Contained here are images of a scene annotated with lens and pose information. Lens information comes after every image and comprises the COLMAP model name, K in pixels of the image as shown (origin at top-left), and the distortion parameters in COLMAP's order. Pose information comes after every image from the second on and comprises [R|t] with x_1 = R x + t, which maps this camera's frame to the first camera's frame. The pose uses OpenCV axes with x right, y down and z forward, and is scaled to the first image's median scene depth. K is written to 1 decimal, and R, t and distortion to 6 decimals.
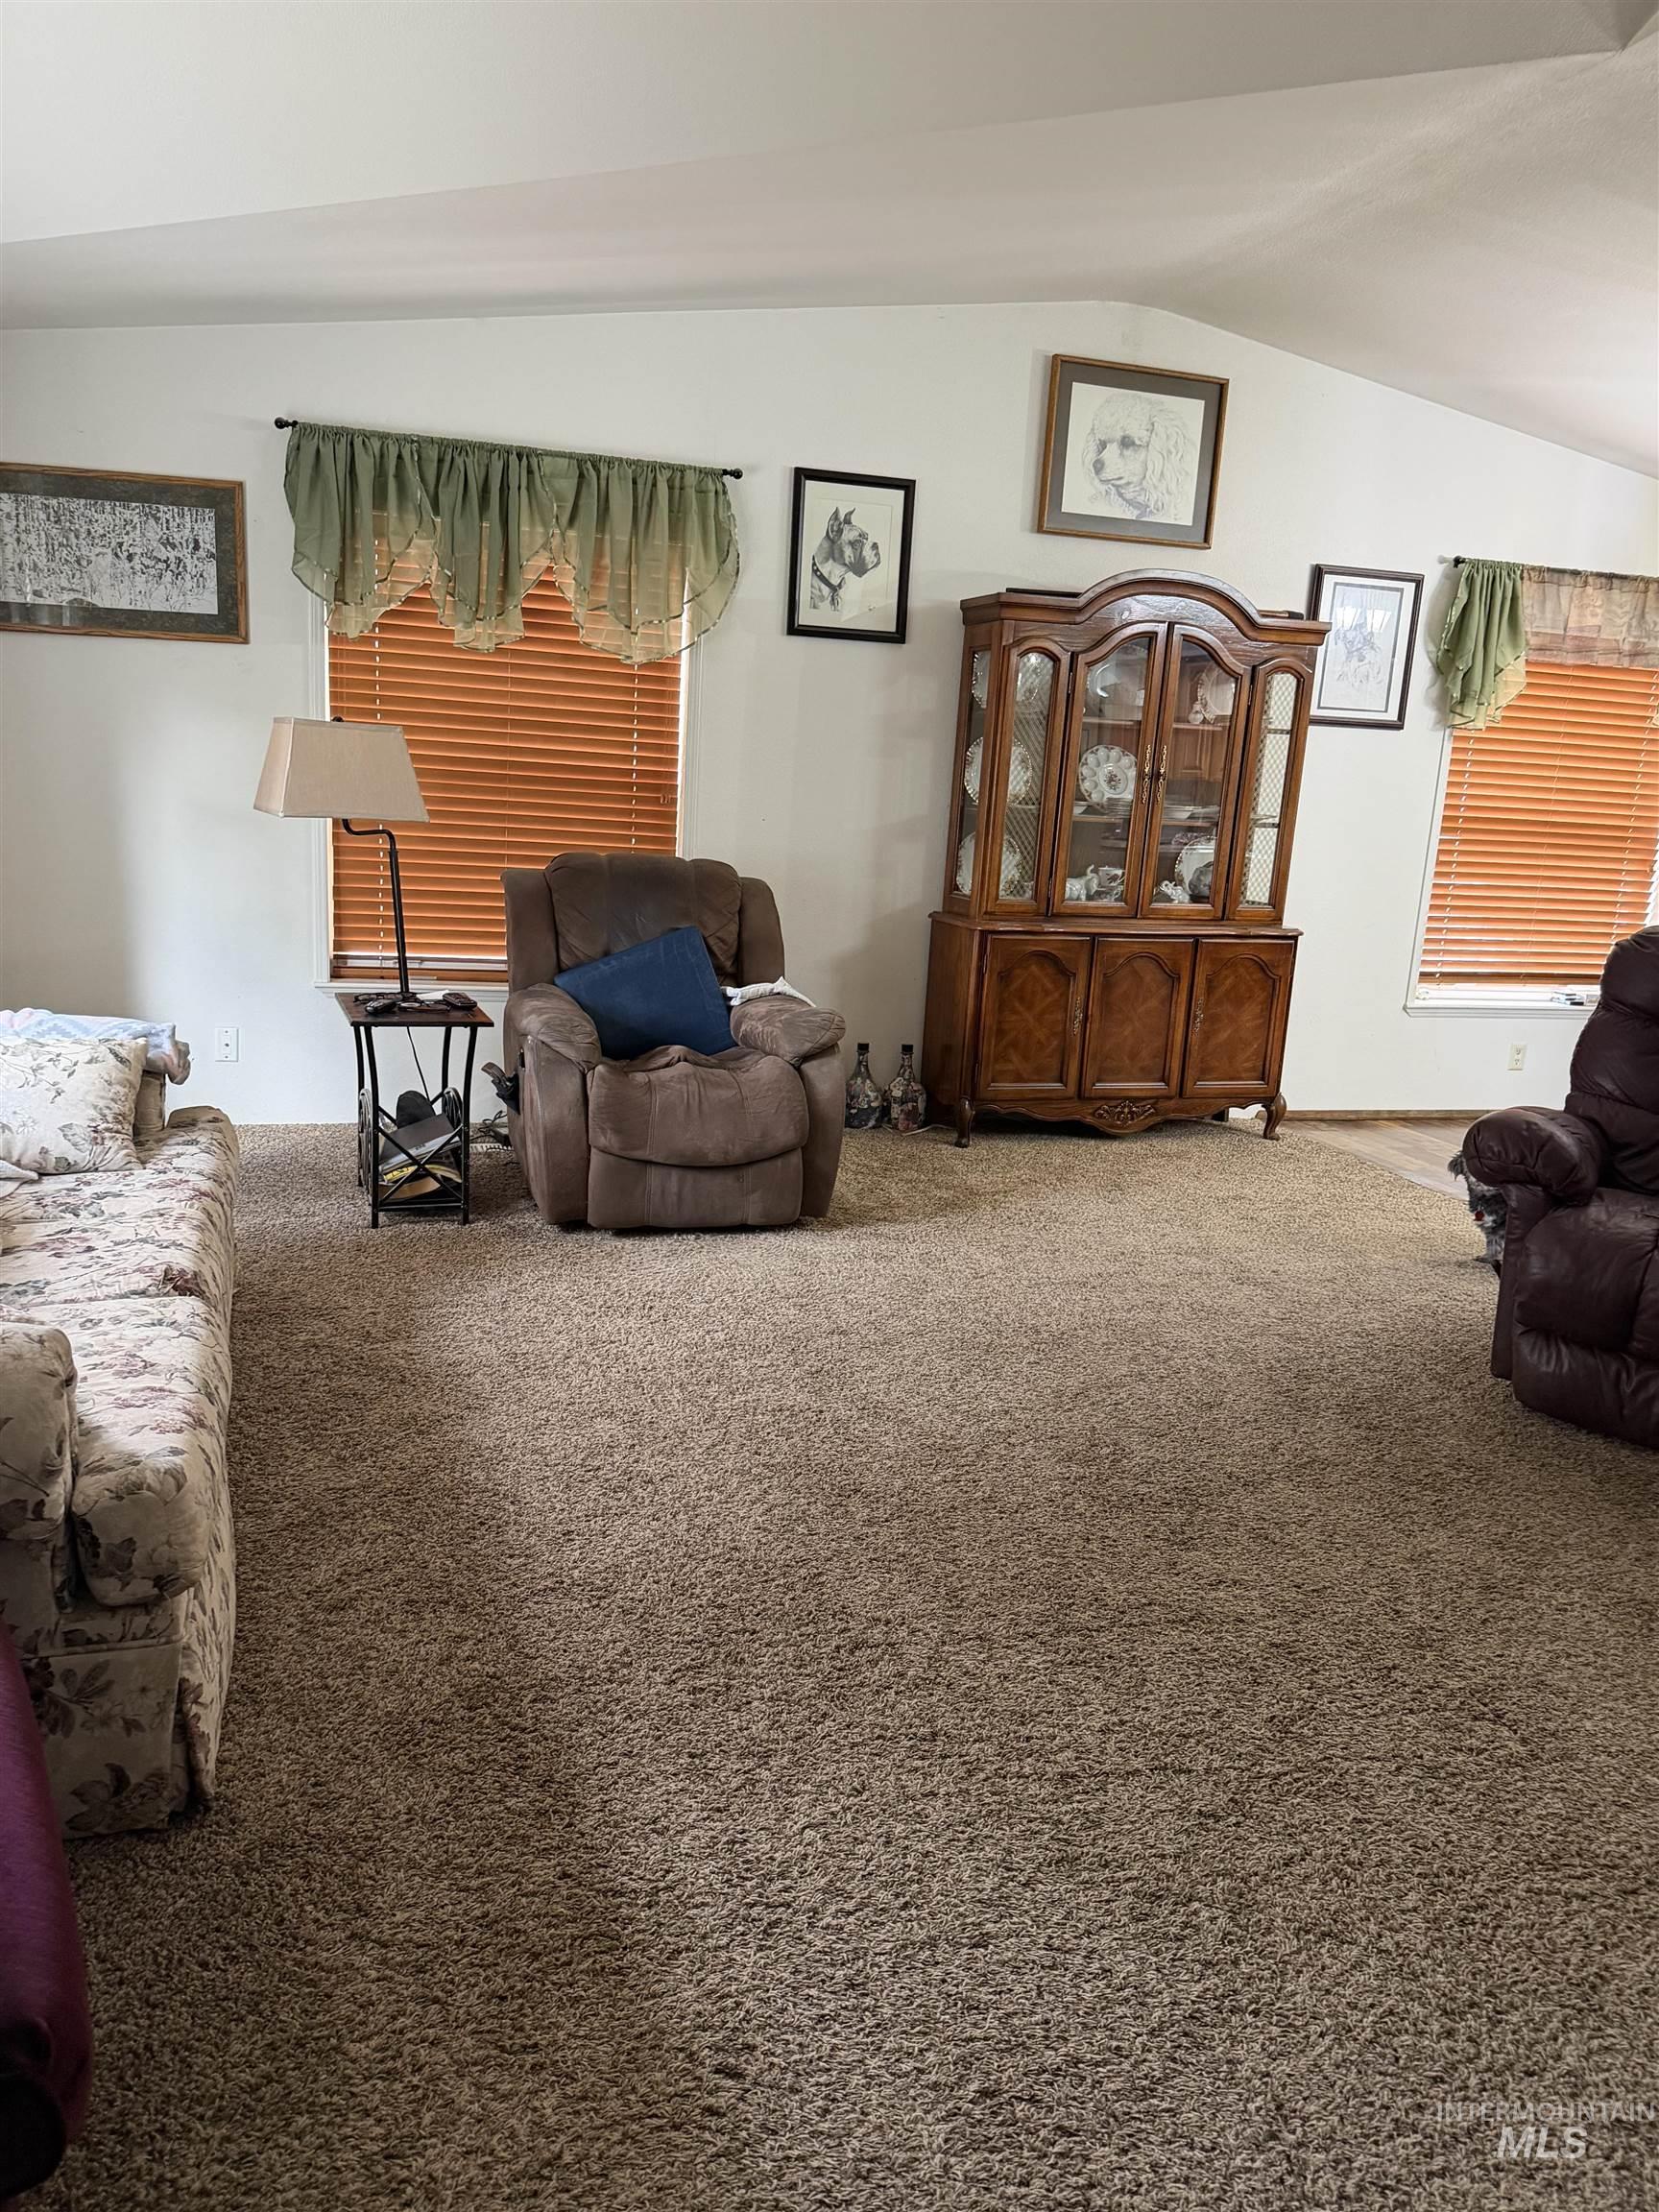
lens RADIAL K [[1591.6, 0, 820.6], [0, 1591.6, 1156.4], [0, 0, 1]] dist [0.006479, -0.052703]
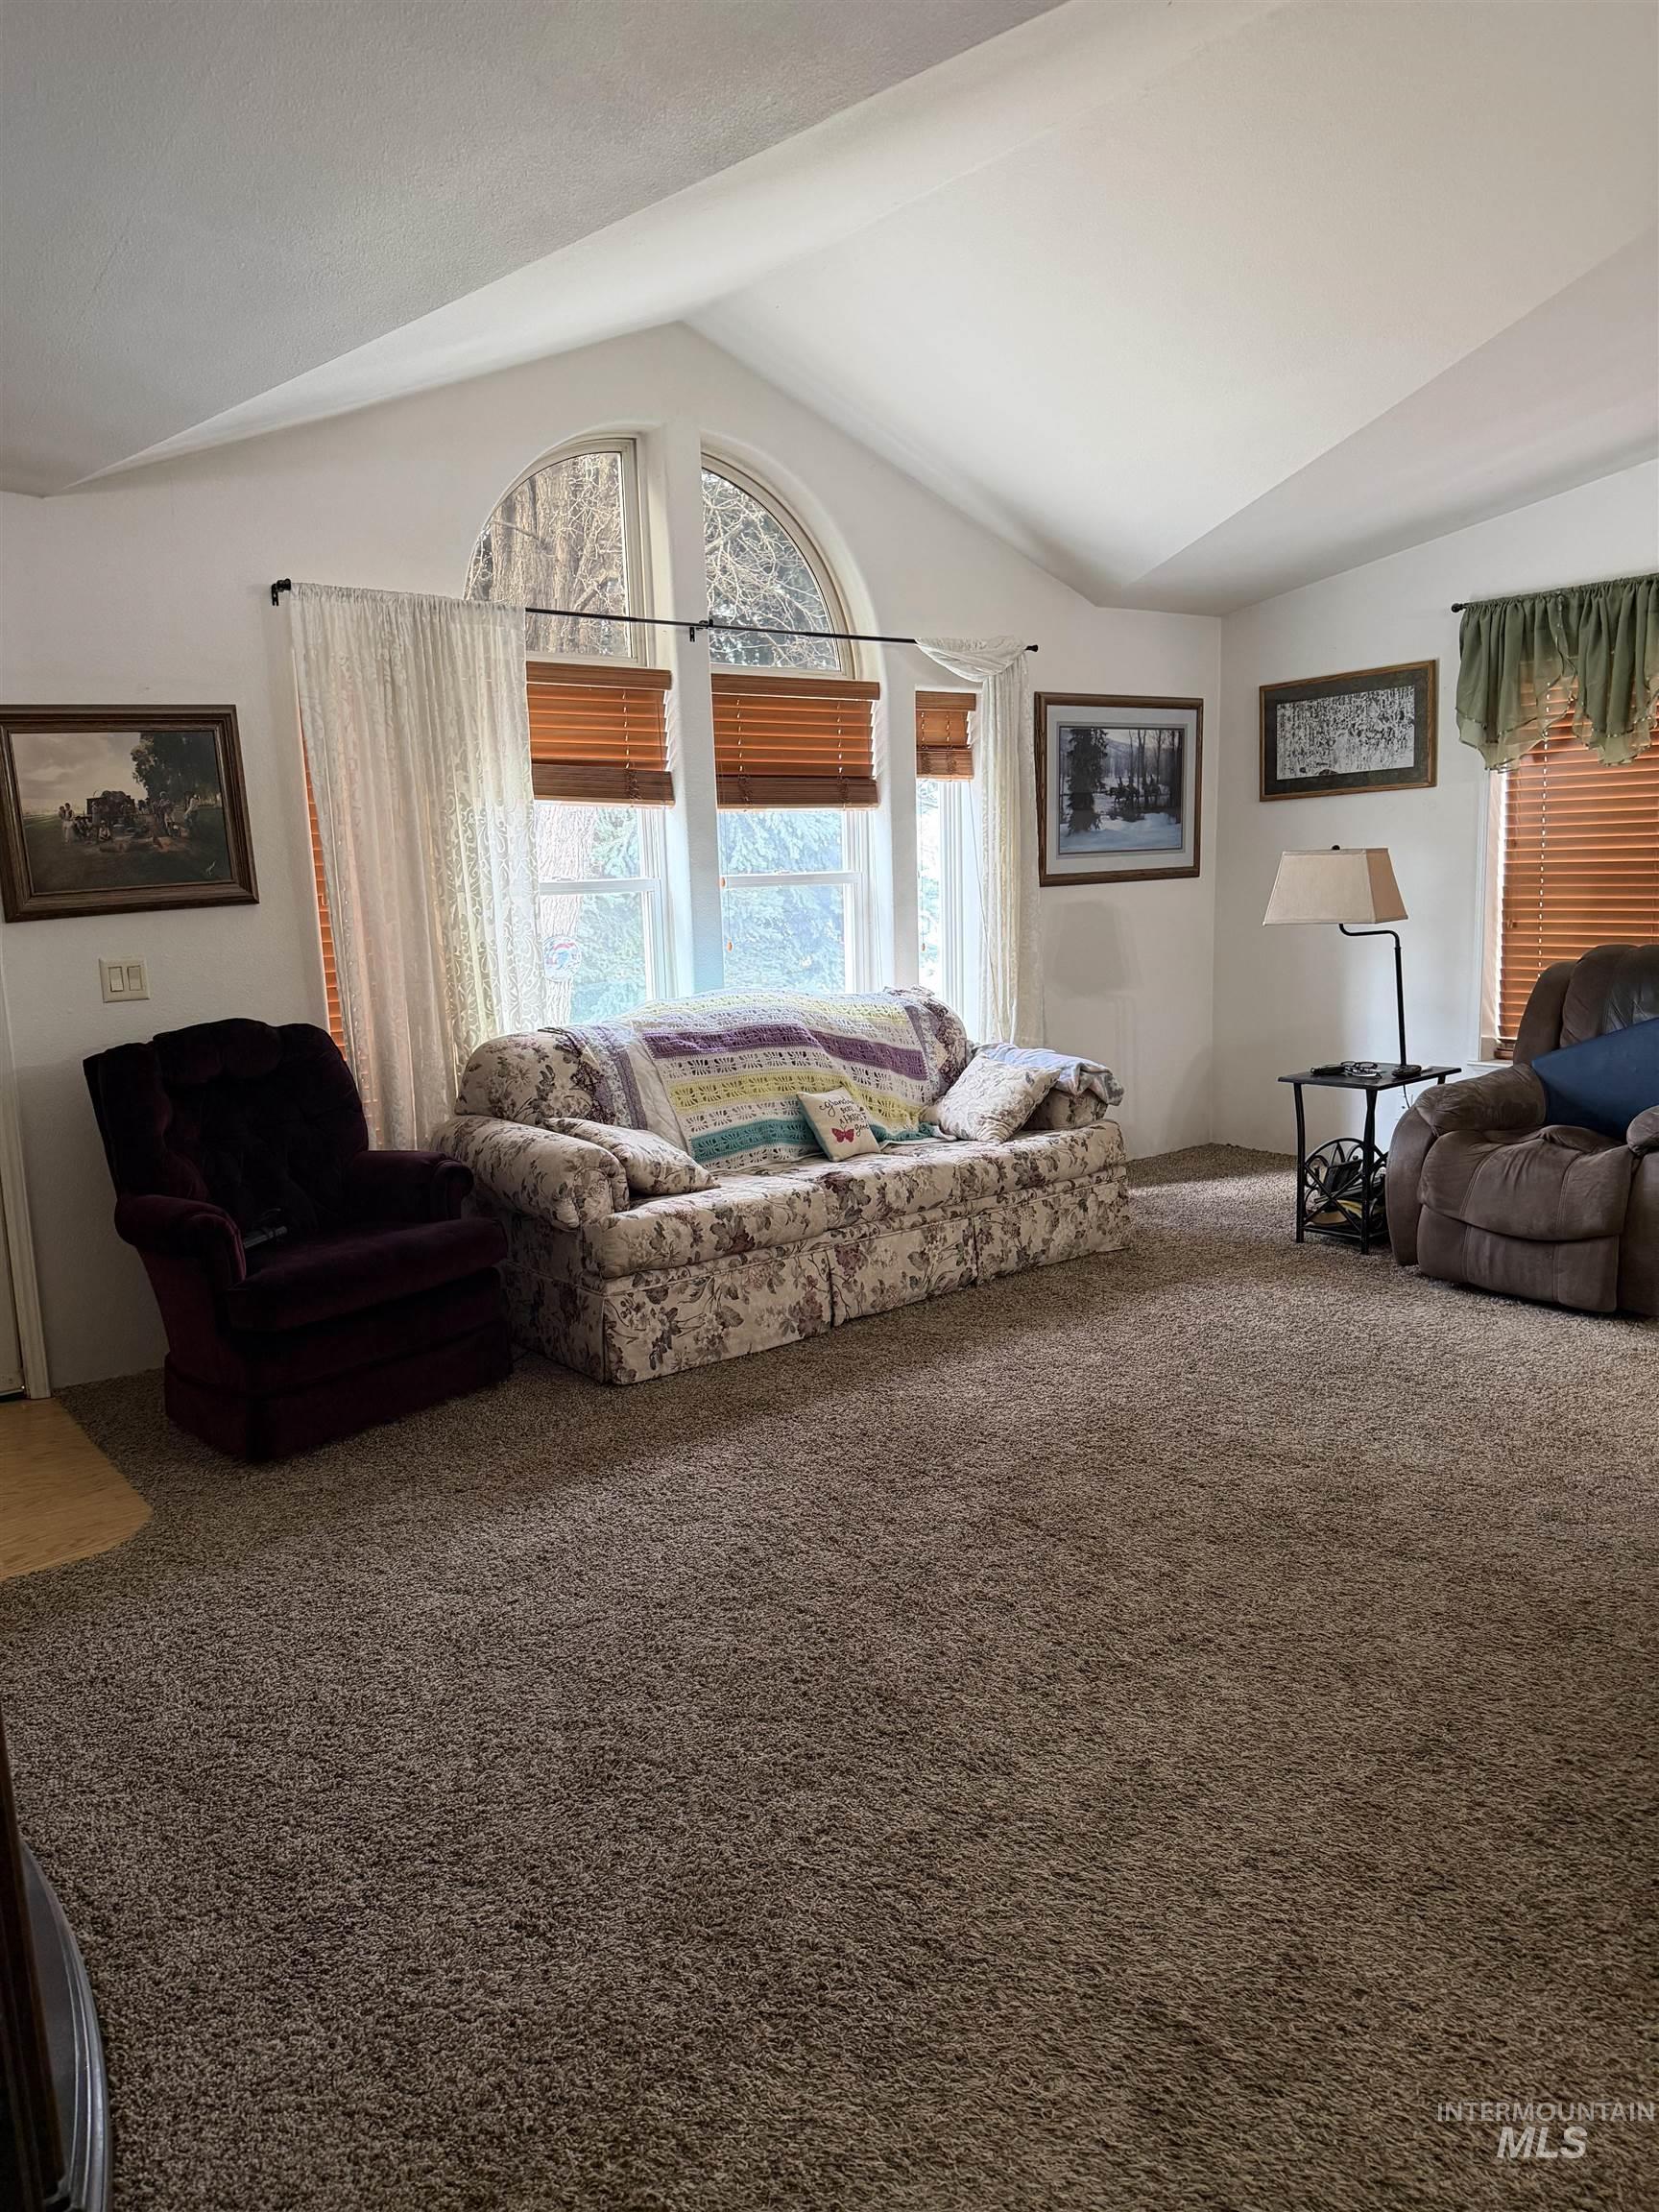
lens RADIAL K [[1529.8, 0, 838.5], [0, 1529.8, 1110.3], [0, 0, 1]] dist [0.037445, -0.036166]
pose [[0.364926, 0.079075, -0.927672, 0.625240], [-0.167708, 0.985672, 0.018047, -0.017294], [0.915807, 0.148992, 0.372959, 0.168619]]
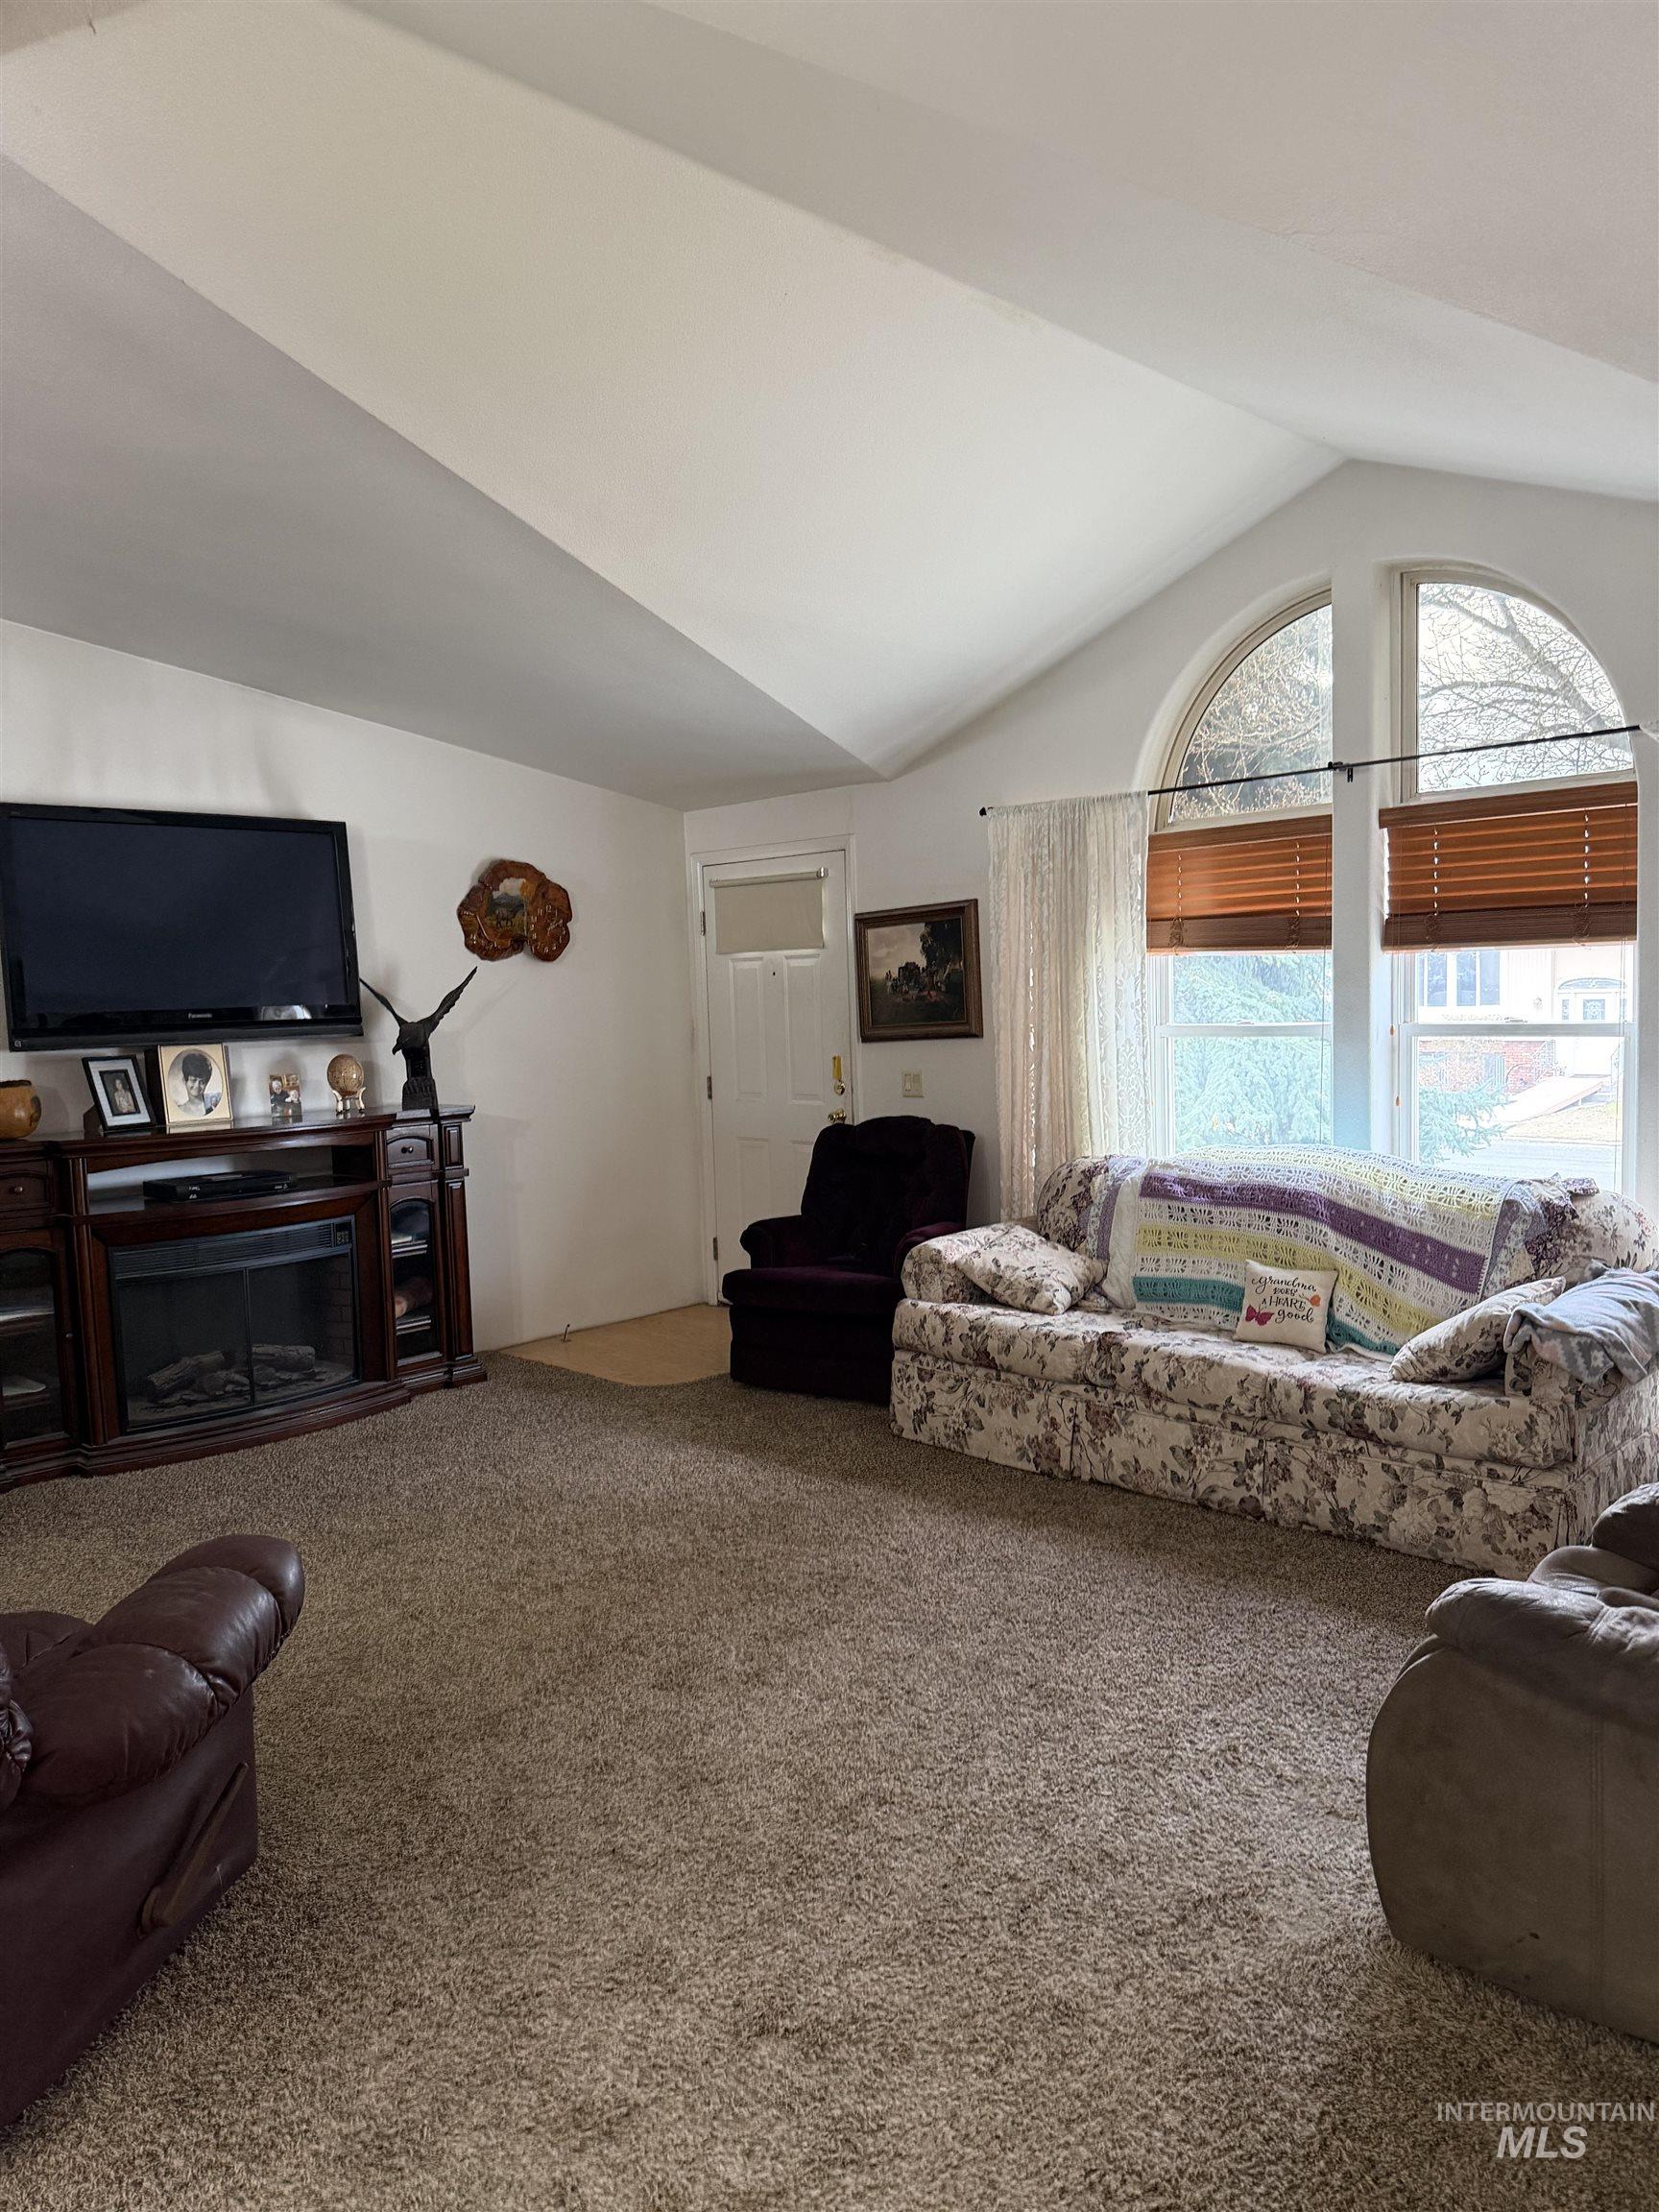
lens RADIAL K [[1529.8, 0, 838.5], [0, 1529.8, 1110.3], [0, 0, 1]] dist [0.037445, -0.036166]
pose [[-0.881602, -0.000430, -0.471994, 0.358922], [-0.134849, 0.958548, 0.251002, -0.292654], [0.452321, 0.284932, -0.845115, 1.155118]]
